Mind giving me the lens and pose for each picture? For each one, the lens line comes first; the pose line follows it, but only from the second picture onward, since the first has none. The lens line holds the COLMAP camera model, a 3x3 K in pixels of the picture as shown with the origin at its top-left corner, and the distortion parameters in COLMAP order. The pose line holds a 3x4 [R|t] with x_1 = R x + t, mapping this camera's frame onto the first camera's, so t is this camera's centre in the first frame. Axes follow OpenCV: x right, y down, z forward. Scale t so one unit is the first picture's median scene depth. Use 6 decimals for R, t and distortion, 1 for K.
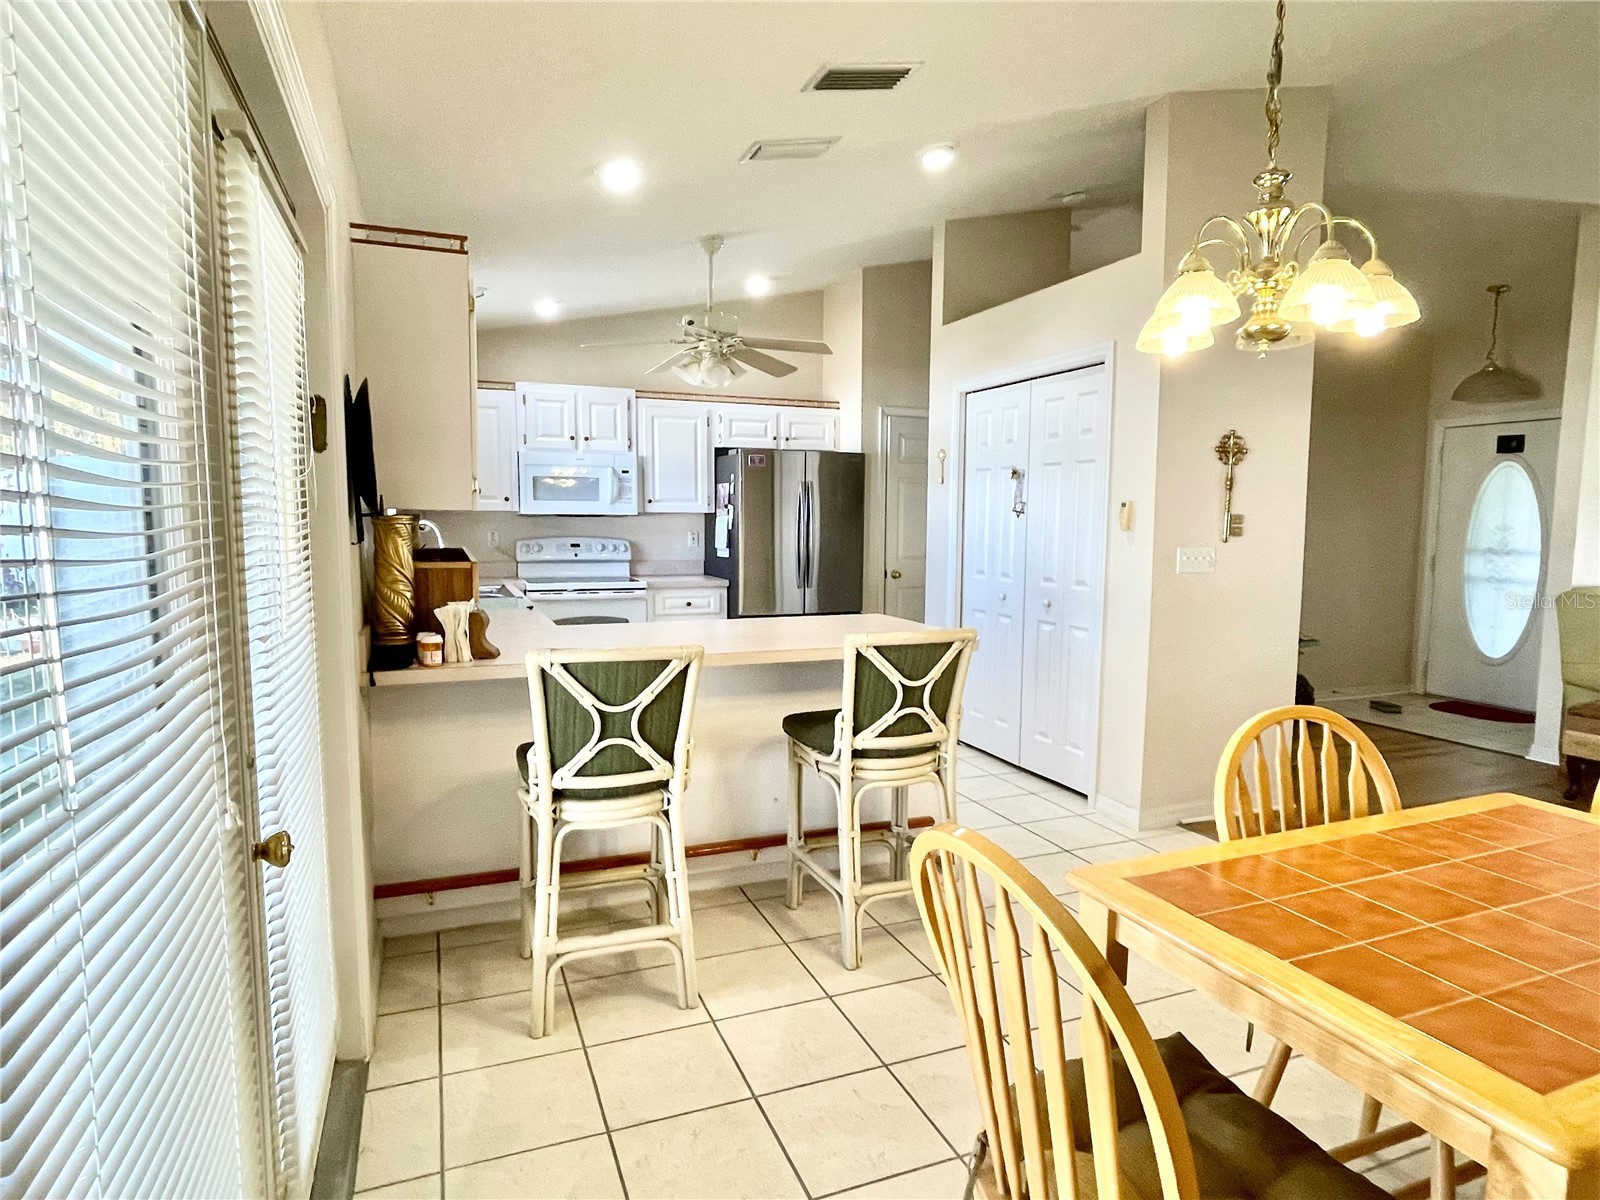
lens RADIAL K [[898.4, 0, 800.0], [0, 898.4, 600.0], [0, 0, 1]] dist [0.035240, -0.047554]
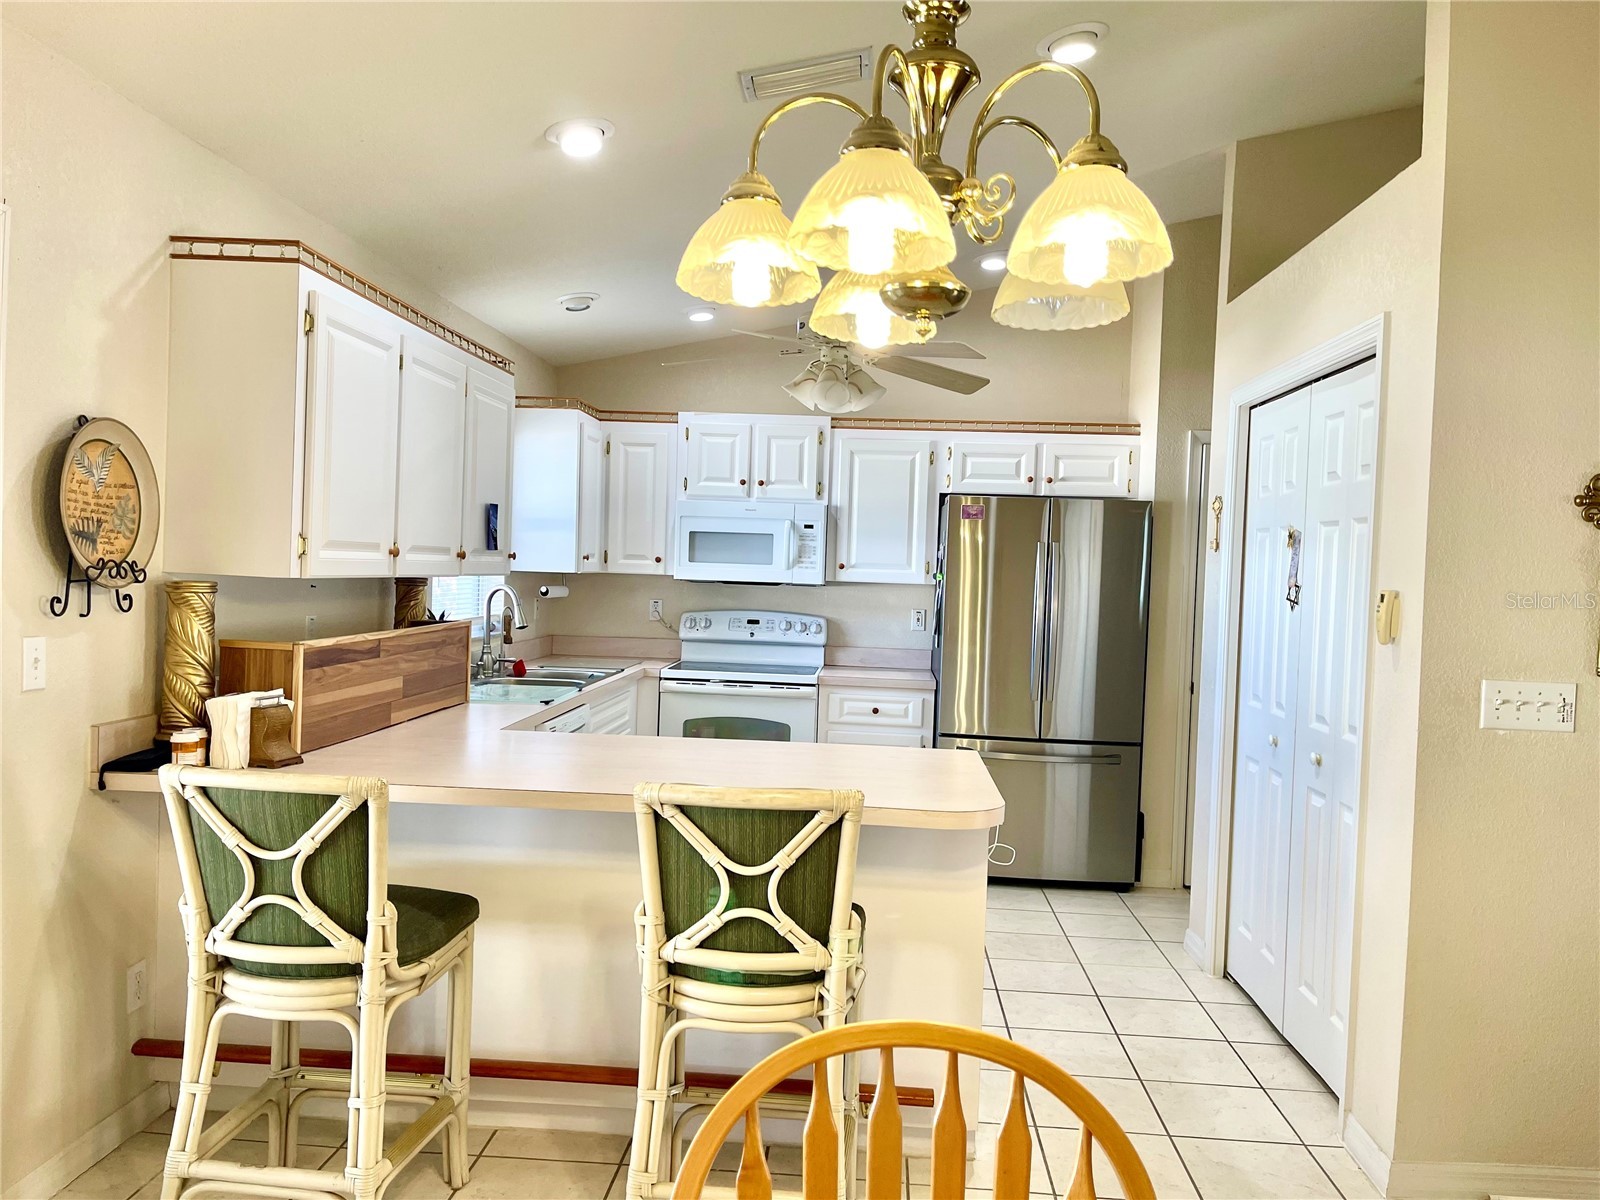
lens RADIAL K [[1204.2, 0, 809.1], [0, 1204.2, 605.0], [0, 0, 1]] dist [0.034645, -0.007307]
pose [[0.902887, 0.038185, -0.428178, 0.243826], [-0.068569, 0.996087, -0.055759, -0.022982], [0.424373, 0.079704, 0.901973, 0.111488]]
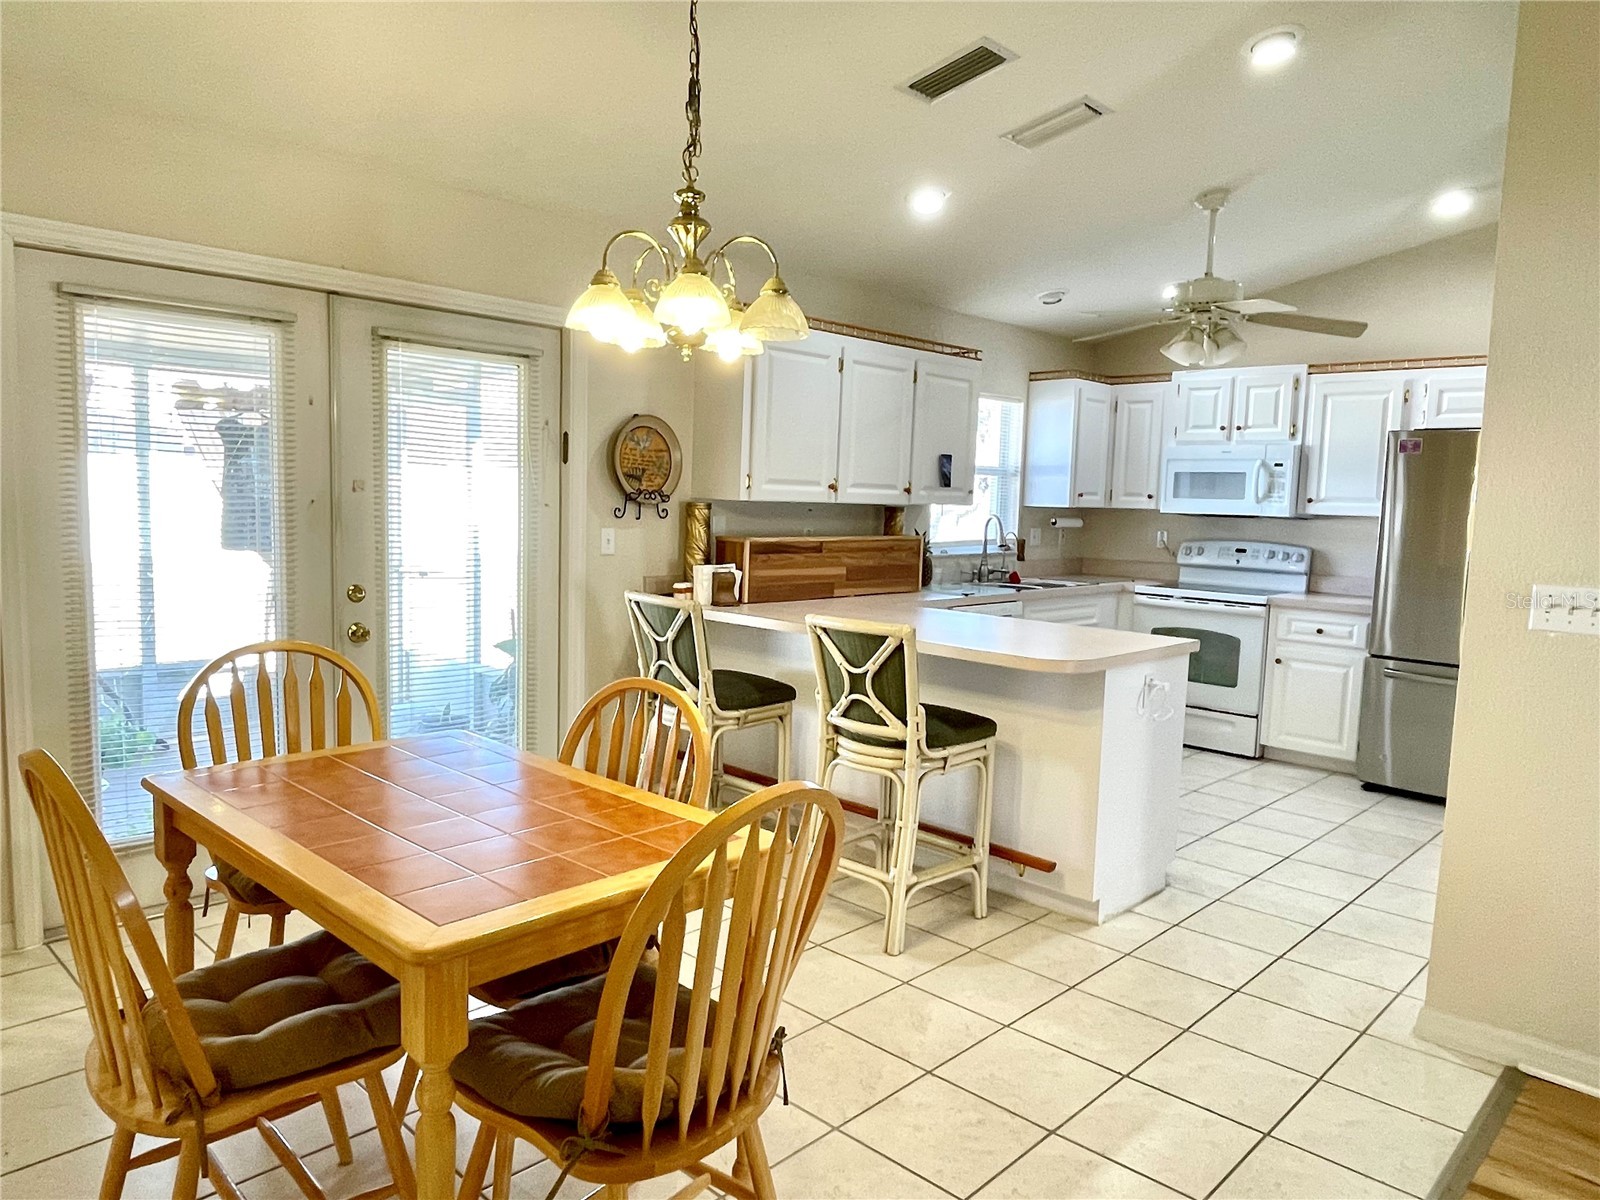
lens RADIAL K [[1078.9, 0, 795.9], [0, 1078.9, 607.1], [0, 0, 1]] dist [0.043849, -0.066621]
pose [[0.409238, 0.099521, -0.906984, 0.569506], [-0.112116, 0.991986, 0.058260, -0.020920], [0.905513, 0.077845, 0.417116, 0.192467]]
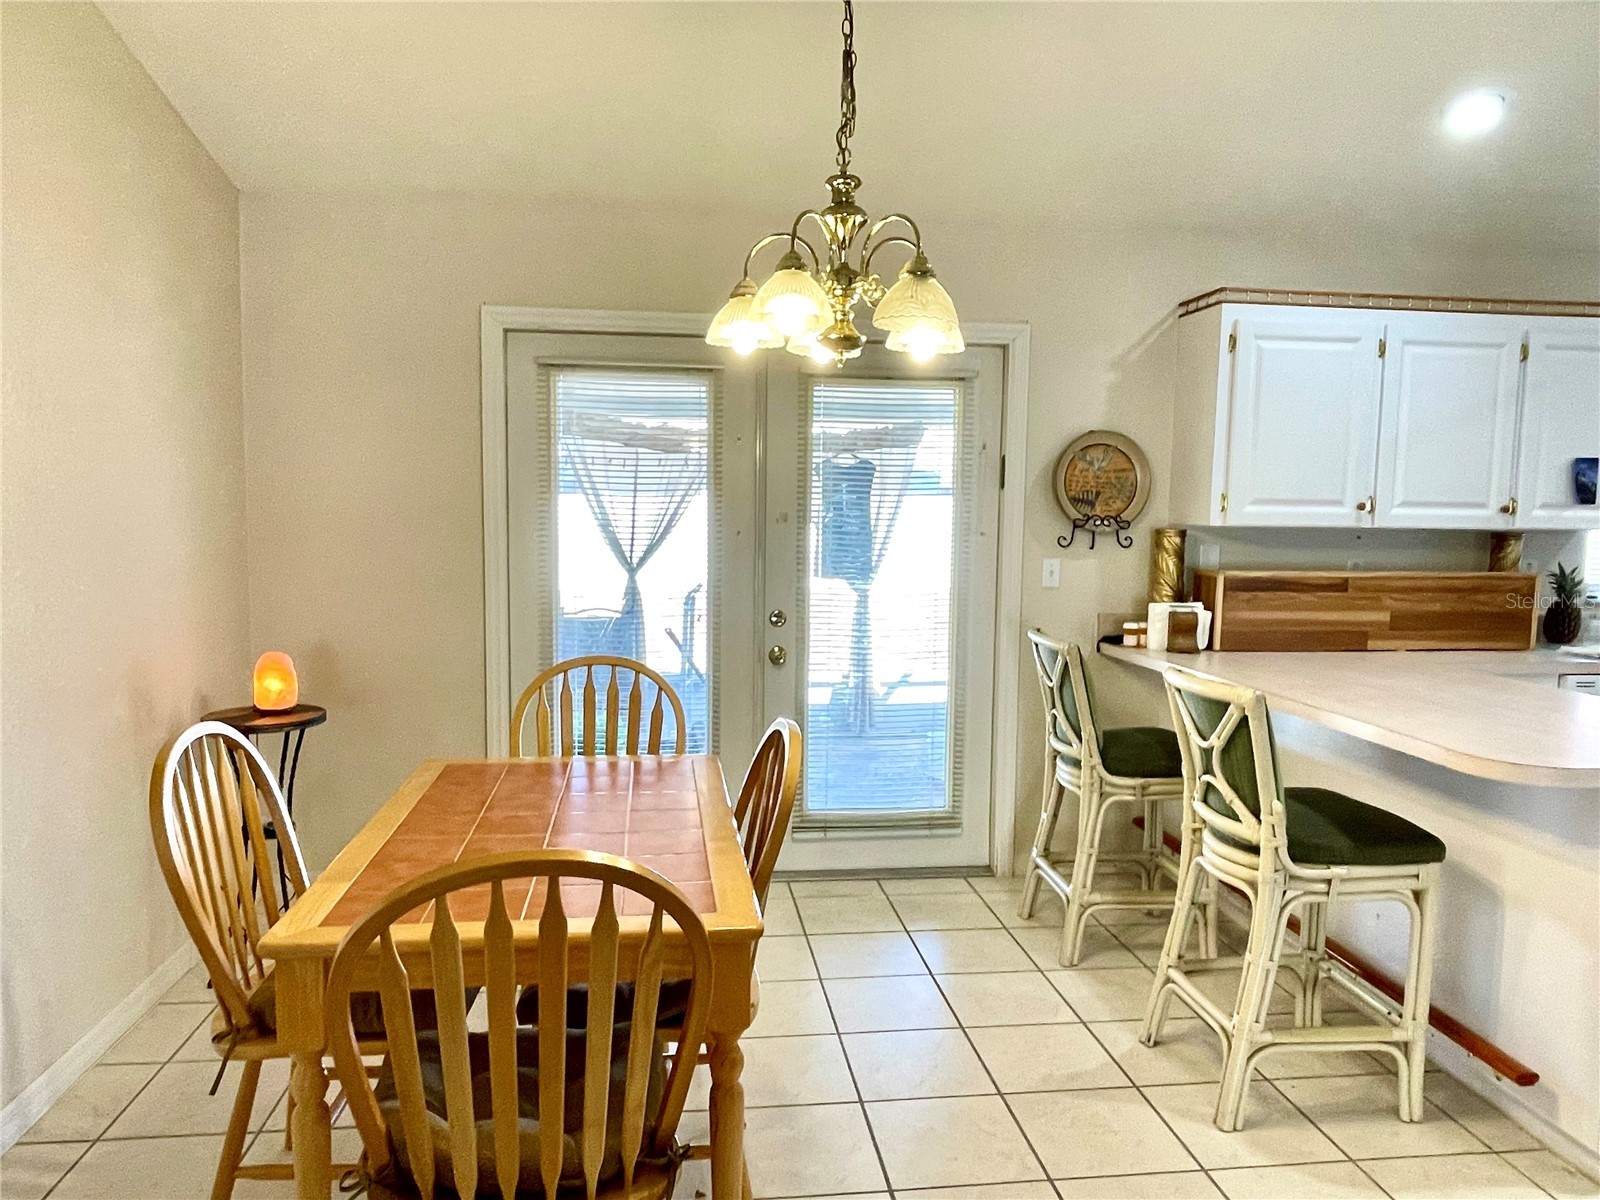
lens RADIAL K [[1098.1, 0, 795.9], [0, 1098.1, 607.6], [0, 0, 1]] dist [0.004143, -0.004913]
pose [[-0.259721, 0.073894, -0.962852, 0.535565], [-0.102454, 0.989332, 0.103563, -0.042143], [0.960233, 0.125546, -0.249380, 0.411506]]
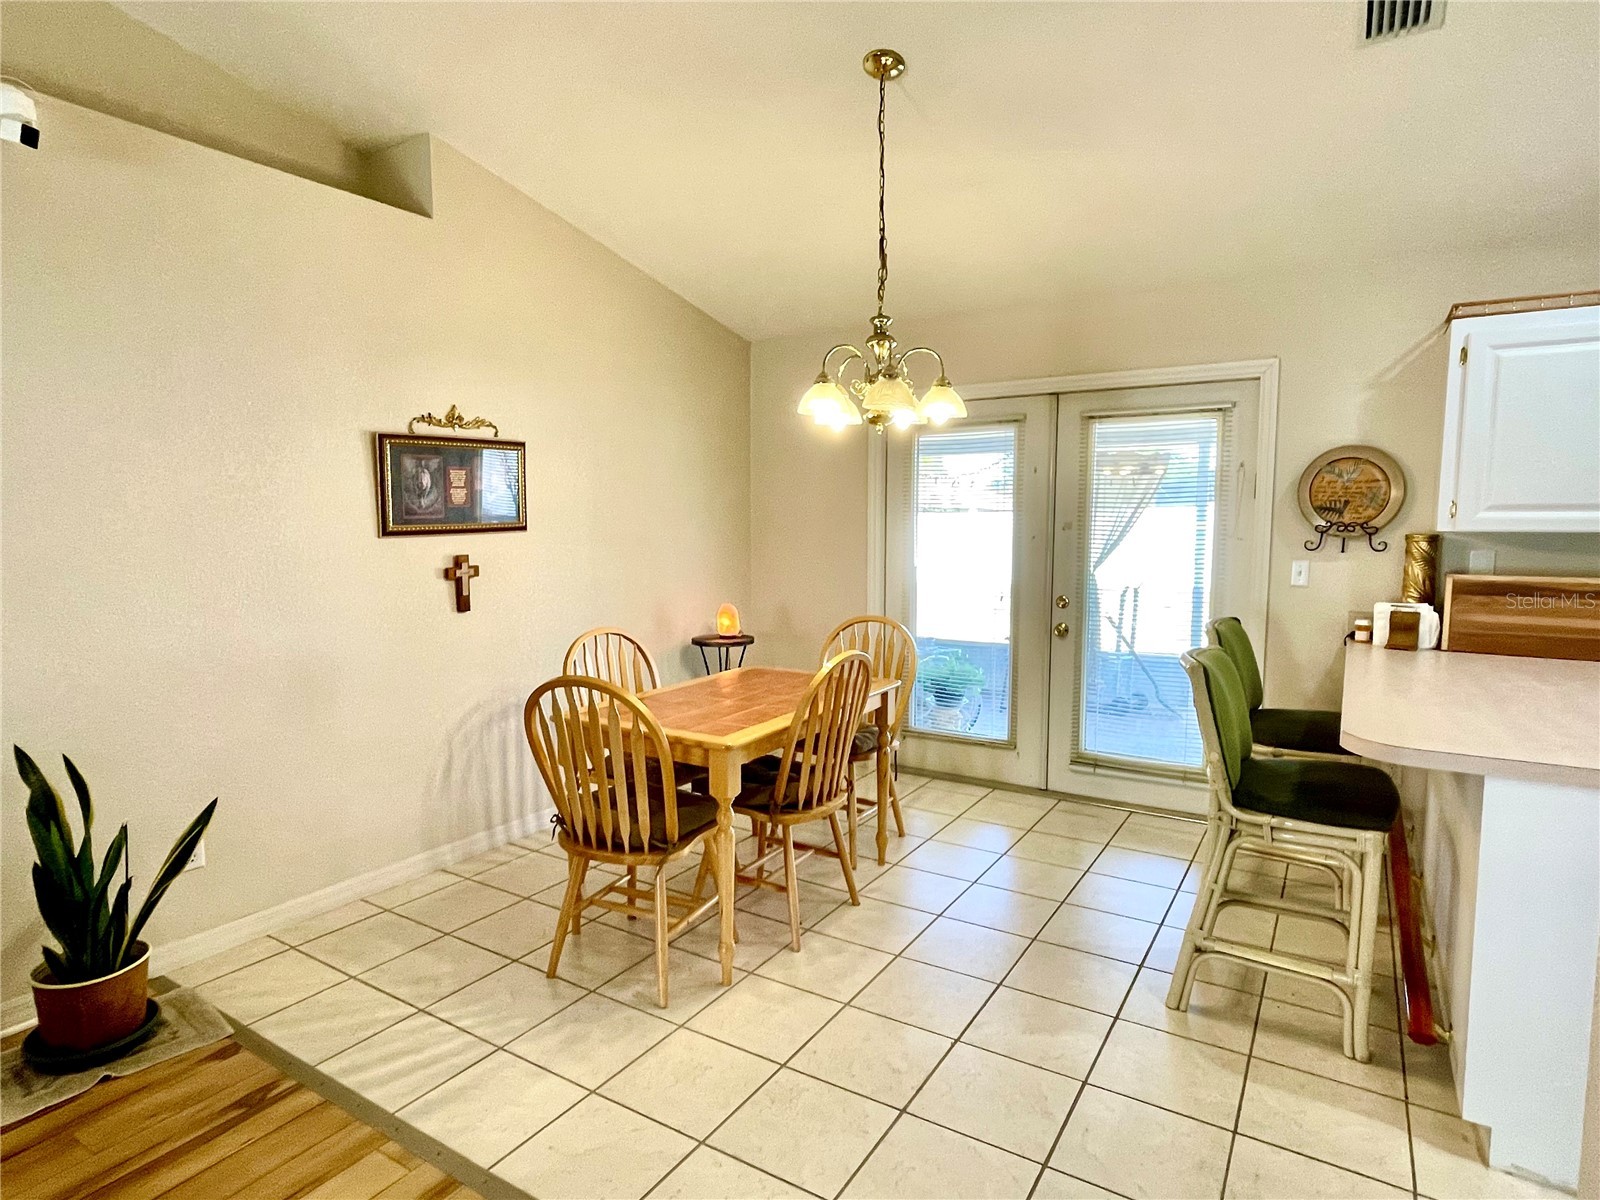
lens RADIAL K [[898.4, 0, 800.0], [0, 898.4, 600.0], [0, 0, 1]] dist [0.035240, -0.047554]
pose [[-0.810085, 0.045599, -0.584537, 0.494305], [-0.059266, 0.985496, 0.159011, -0.072306], [0.583310, 0.163455, -0.795633, 0.708921]]
